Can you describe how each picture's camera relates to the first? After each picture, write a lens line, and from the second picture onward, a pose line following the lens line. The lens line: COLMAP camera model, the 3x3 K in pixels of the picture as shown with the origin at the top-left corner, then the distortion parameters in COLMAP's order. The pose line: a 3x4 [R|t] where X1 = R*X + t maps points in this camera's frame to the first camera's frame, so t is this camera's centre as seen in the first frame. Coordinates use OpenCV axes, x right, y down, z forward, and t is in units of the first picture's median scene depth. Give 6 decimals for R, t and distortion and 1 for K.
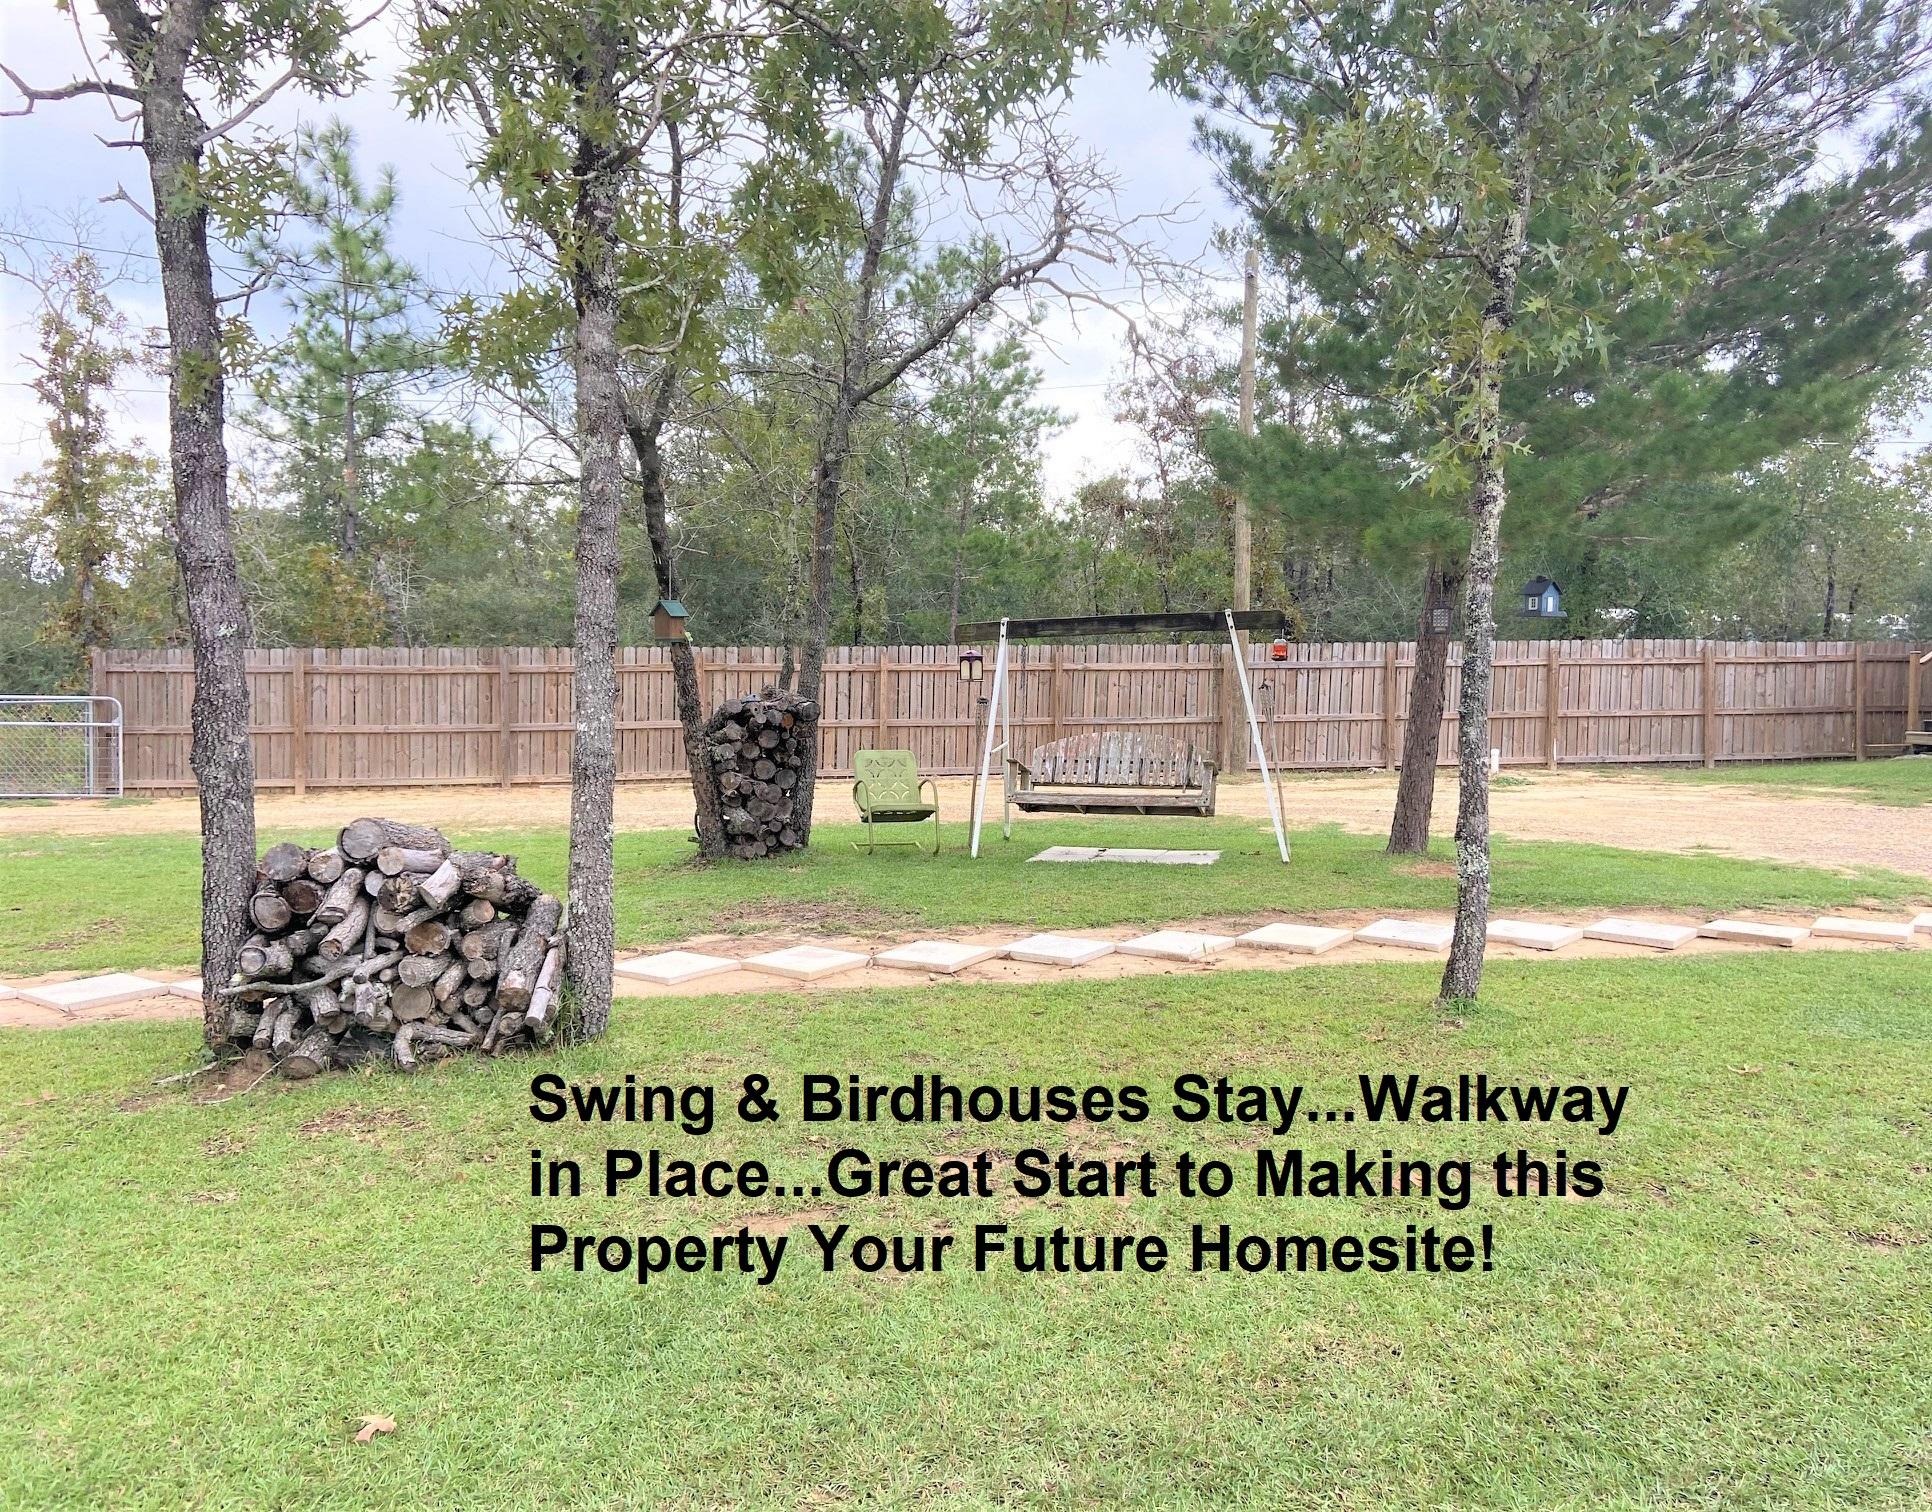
lens RADIAL K [[1557.2, 0, 966.0], [0, 1557.2, 756.0], [0, 0, 1]] dist [0.129331, -0.178268]
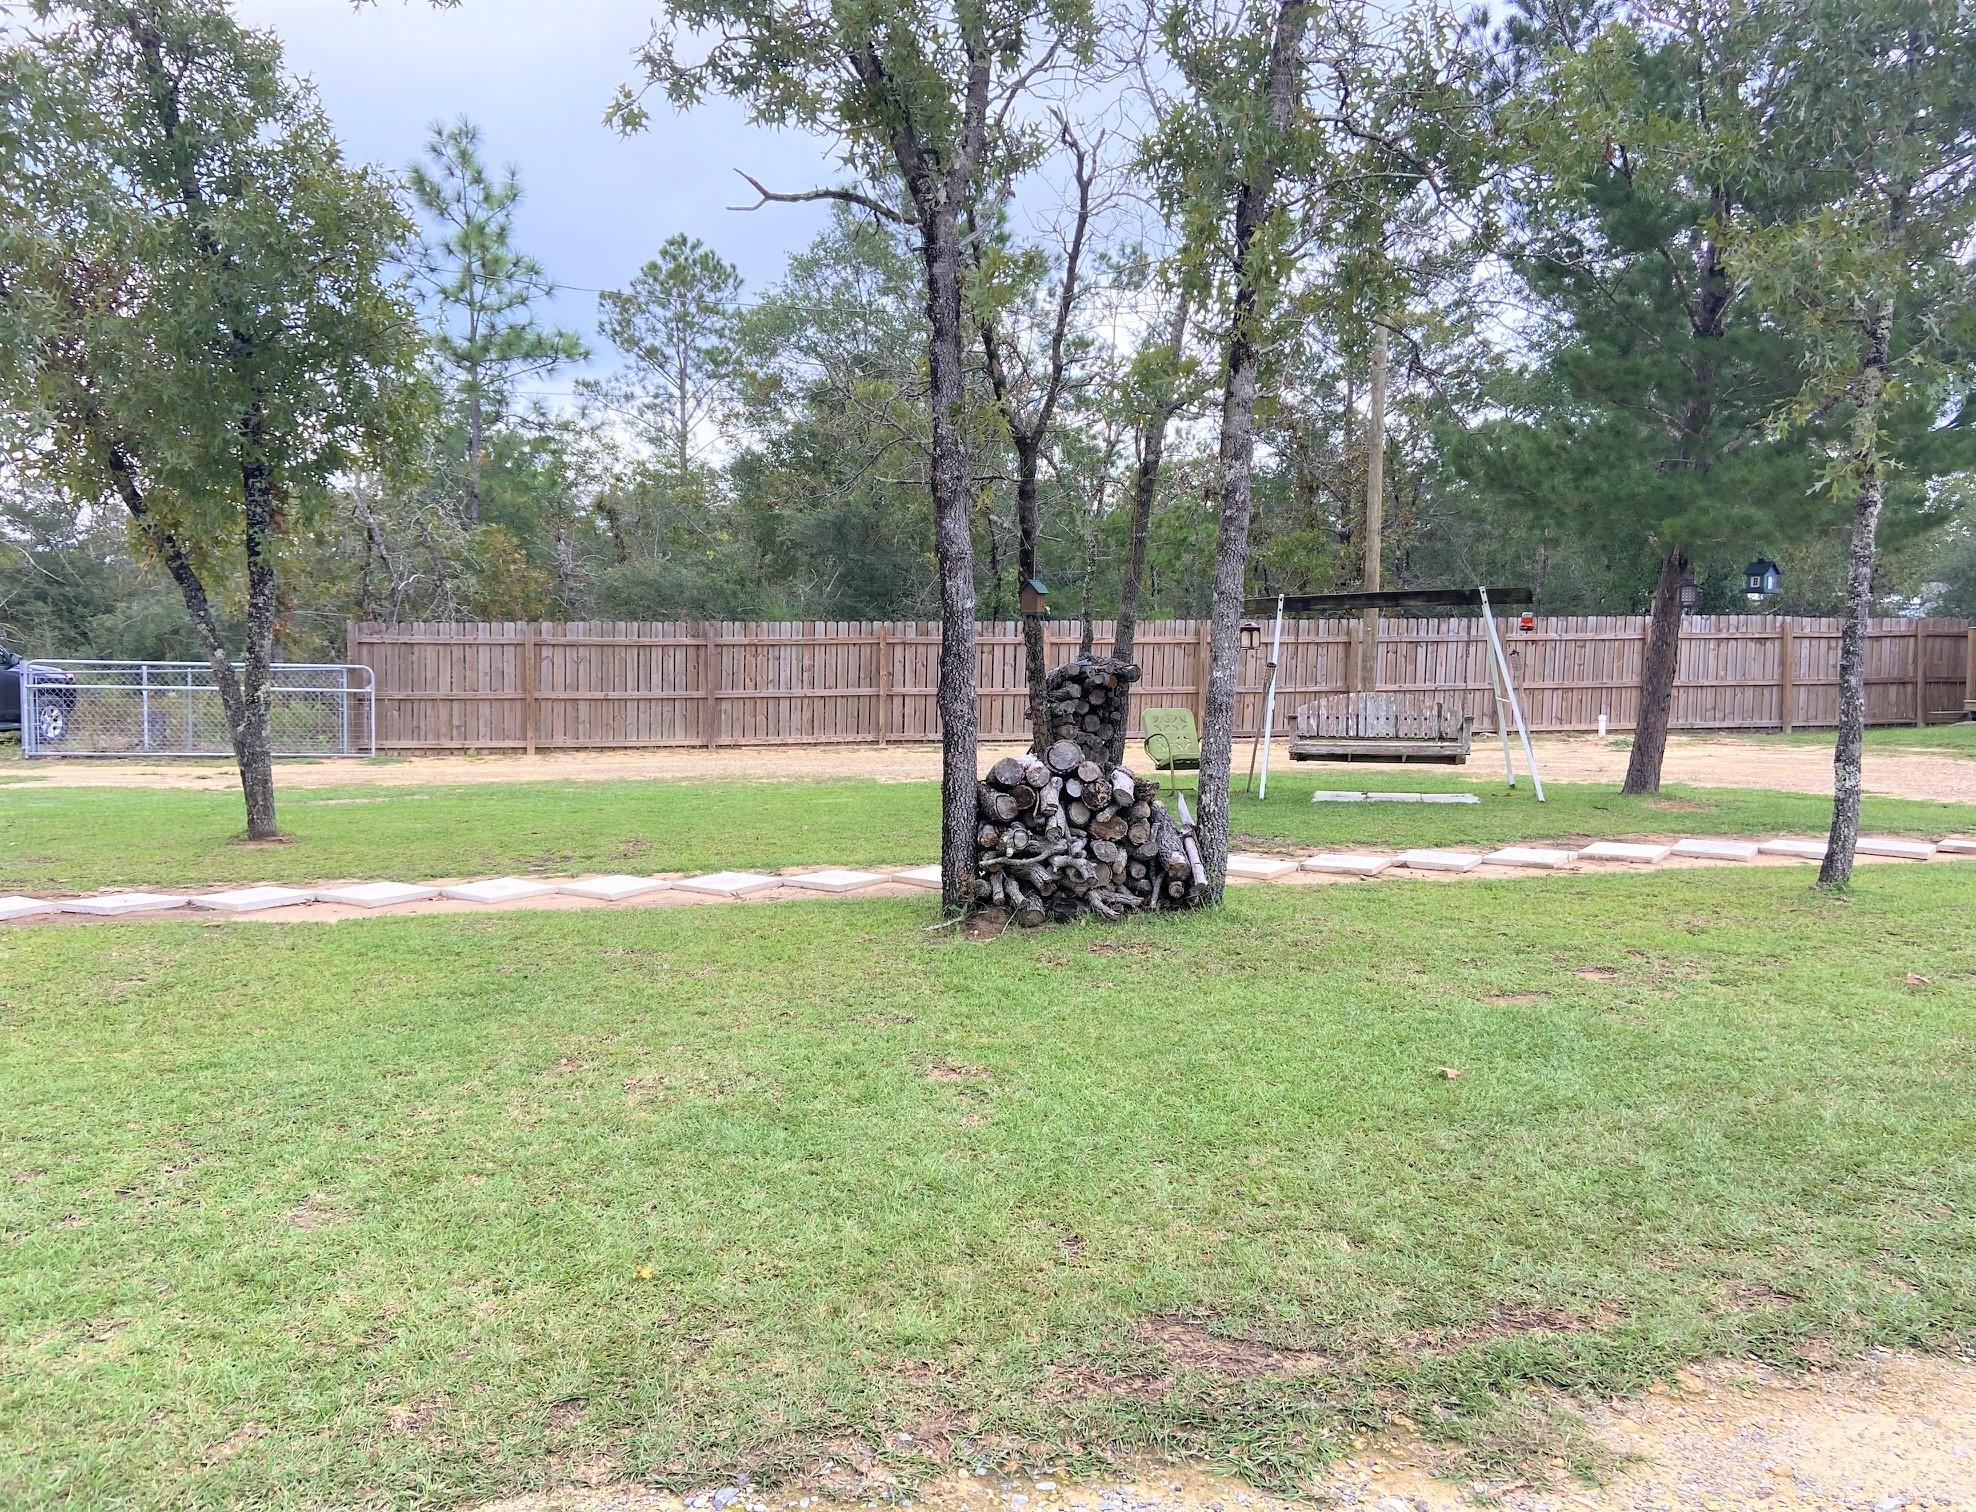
lens RADIAL K [[1562.5, 0, 954.6], [0, 1562.5, 754.5], [0, 0, 1]] dist [0.146388, -0.188269]
pose [[0.999812, 0.000653, 0.019381, -0.169710], [-0.000900, 0.999918, 0.012759, 0.011508], [-0.019371, -0.012774, 0.999731, -0.122383]]
